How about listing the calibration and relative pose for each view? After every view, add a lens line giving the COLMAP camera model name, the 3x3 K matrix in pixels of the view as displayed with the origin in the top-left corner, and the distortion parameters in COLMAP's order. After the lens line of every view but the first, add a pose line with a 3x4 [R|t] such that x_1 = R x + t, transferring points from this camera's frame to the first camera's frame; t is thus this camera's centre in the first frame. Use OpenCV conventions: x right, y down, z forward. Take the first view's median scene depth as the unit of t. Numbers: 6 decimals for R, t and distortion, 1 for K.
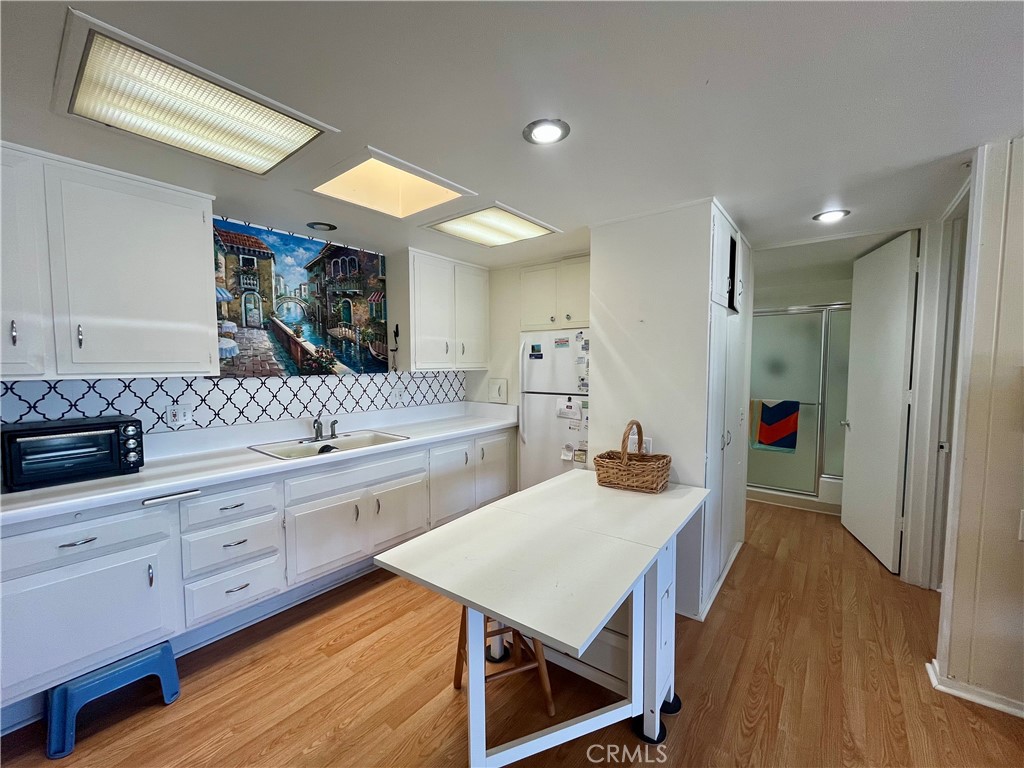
lens RADIAL K [[414.2, 0, 508.7], [0, 414.2, 386.6], [0, 0, 1]] dist [-0.004240, 0.000139]
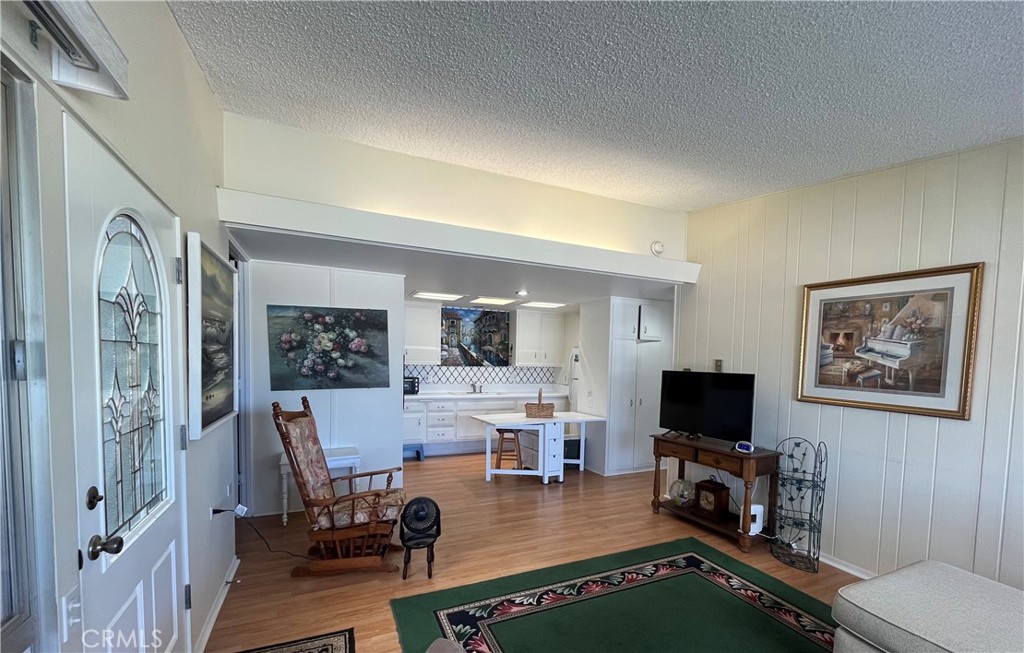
lens RADIAL K [[429.8, 0, 529.6], [0, 429.8, 381.9], [0, 0, 1]] dist [-0.003164, -0.000133]
pose [[0.900820, 0.044274, -0.431930, 1.012836], [-0.050232, 0.998735, -0.002390, 0.060658], [0.431277, 0.023849, 0.901904, -1.250872]]
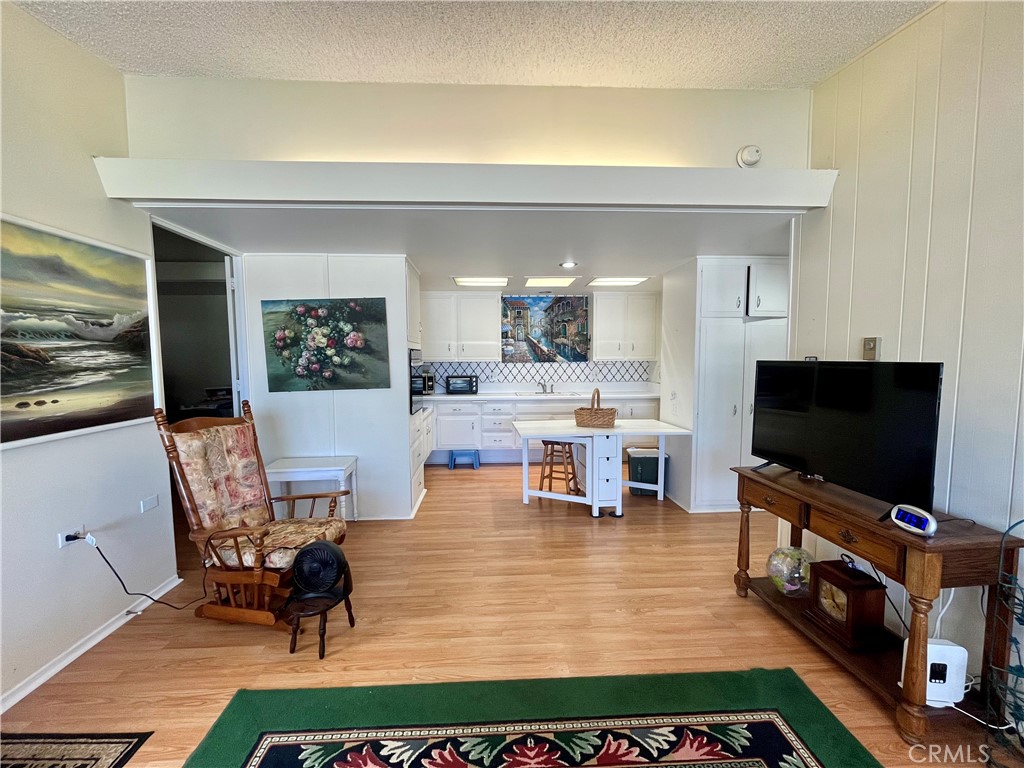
lens RADIAL K [[414.2, 0, 511.3], [0, 414.2, 387.6], [0, 0, 1]] dist [-0.004240, 0.000139]
pose [[0.662813, 0.053396, -0.746879, 1.099773], [-0.040374, 0.998552, 0.035560, 0.037514], [0.747696, 0.006585, 0.664008, -0.570197]]
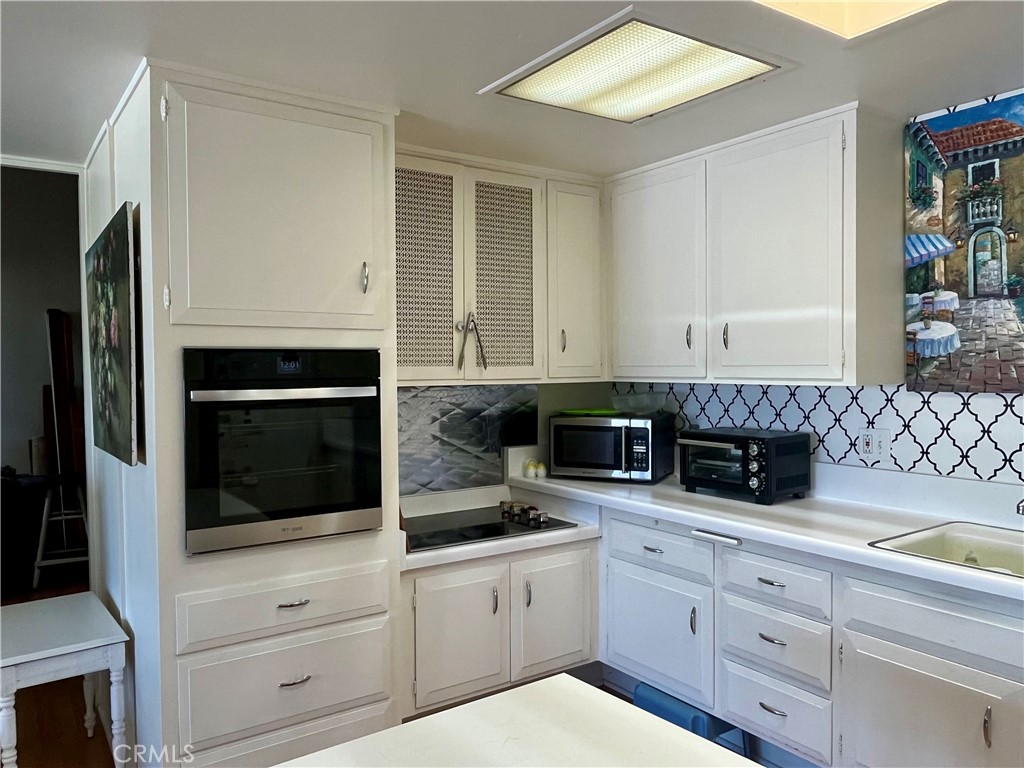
lens RADIAL K [[763.9, 0, 508.5], [0, 763.9, 385.3], [0, 0, 1]] dist [-0.002716, -0.002178]
pose [[-0.286216, 0.030233, -0.957688, 0.480186], [-0.048125, 0.997787, 0.045881, -0.047885], [0.956956, 0.059220, -0.284128, 0.718232]]
